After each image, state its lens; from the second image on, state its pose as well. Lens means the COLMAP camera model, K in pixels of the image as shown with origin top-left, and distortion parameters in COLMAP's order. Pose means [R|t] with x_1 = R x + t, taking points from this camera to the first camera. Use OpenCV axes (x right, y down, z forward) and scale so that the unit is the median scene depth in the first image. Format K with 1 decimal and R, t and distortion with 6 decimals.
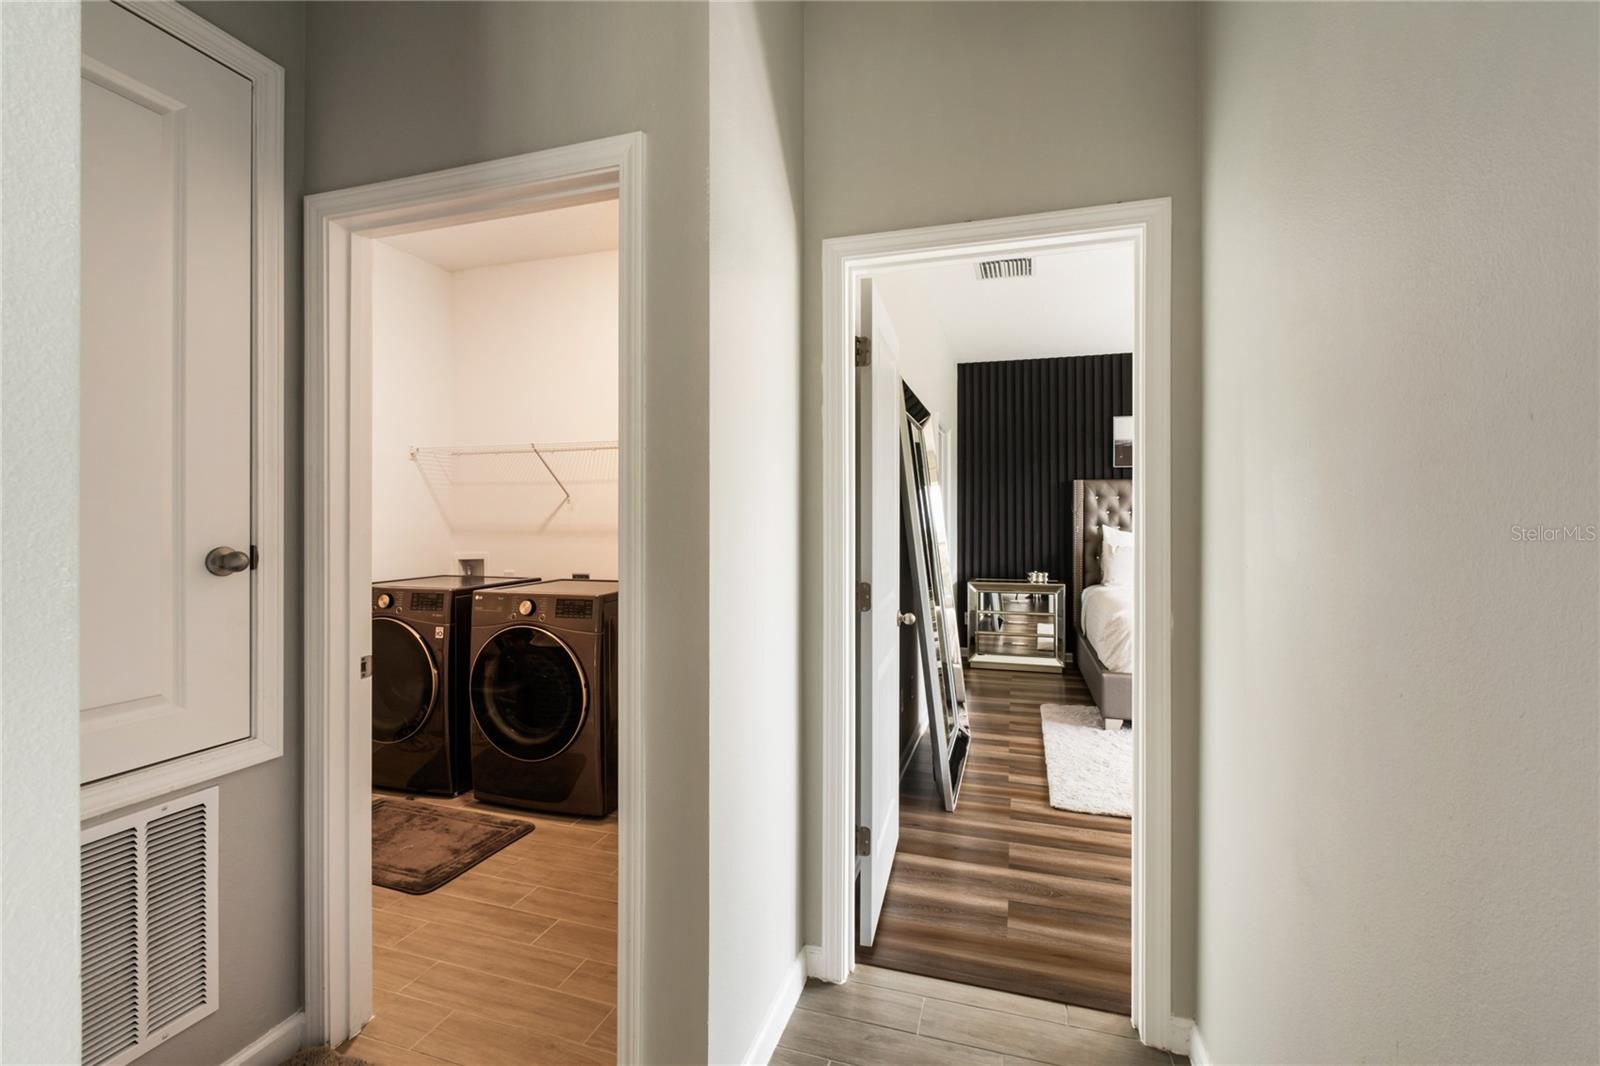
lens RADIAL K [[684.9, 0, 798.7], [0, 684.9, 520.0], [0, 0, 1]] dist [-0.007464, 0.002745]
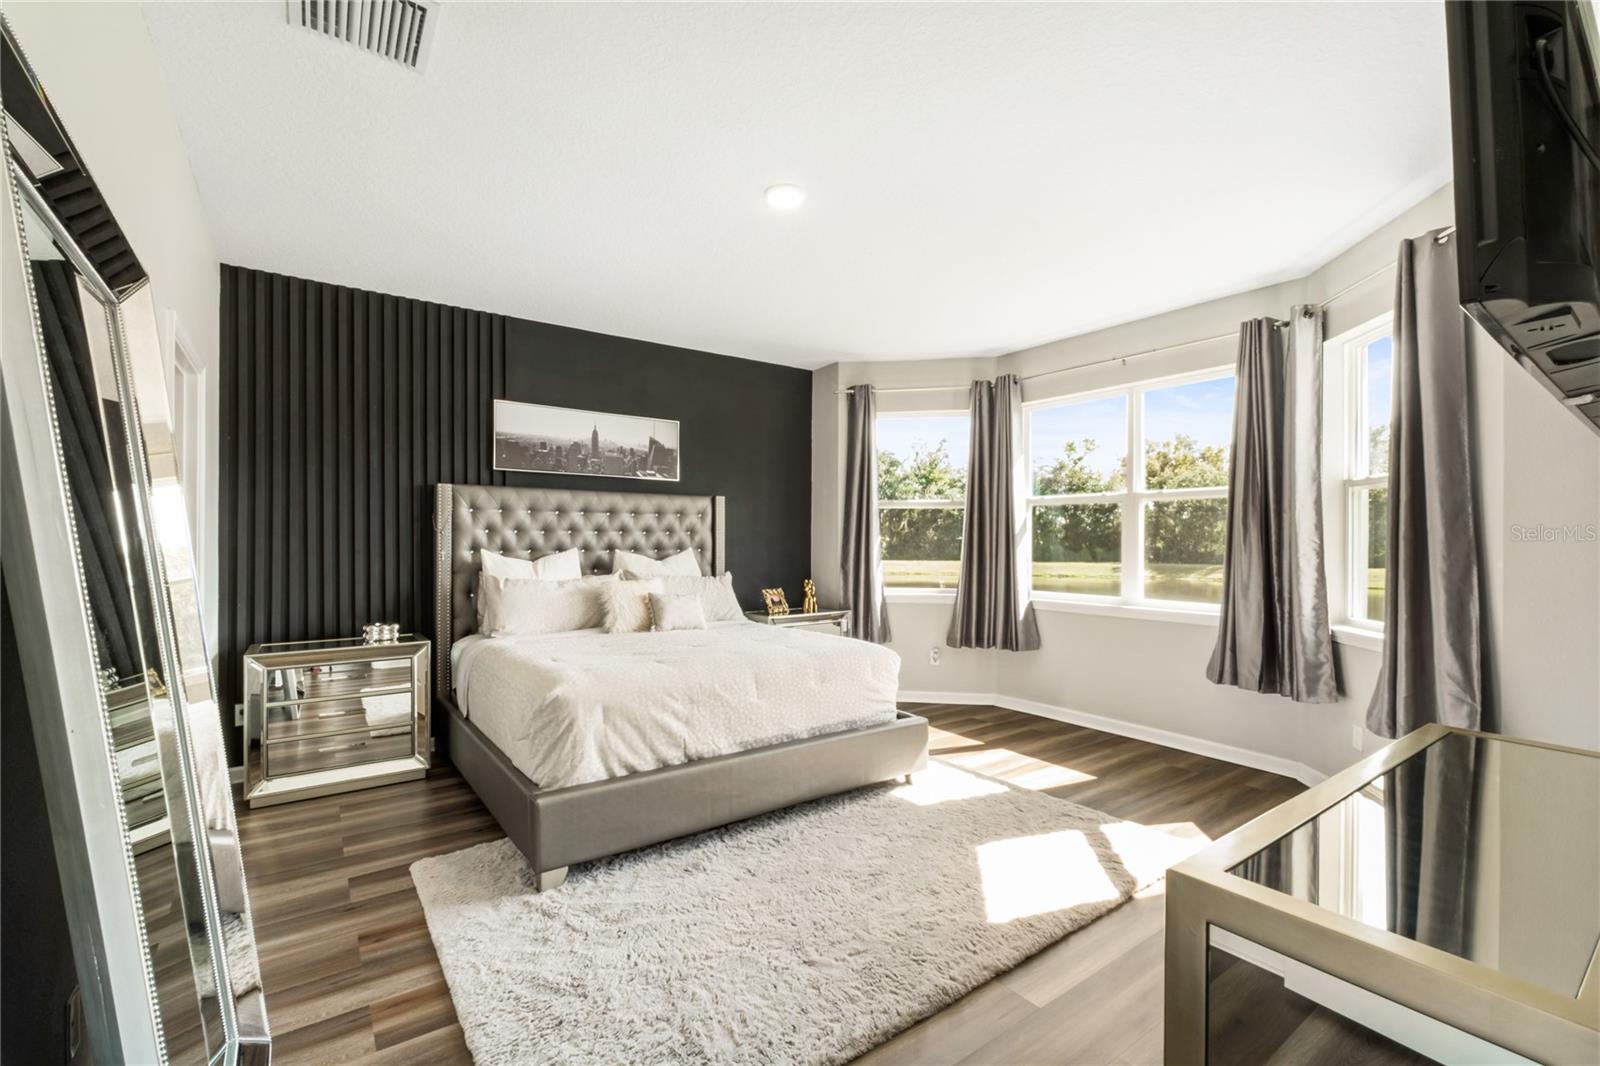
lens RADIAL K [[684.9, 0, 792.9], [0, 684.9, 534.2], [0, 0, 1]] dist [-0.007464, 0.002745]
pose [[0.594909, 0.002298, 0.803790, 0.067234], [0.007798, 0.999932, -0.008630, 0.000567], [-0.803755, 0.011402, 0.594851, 0.316425]]
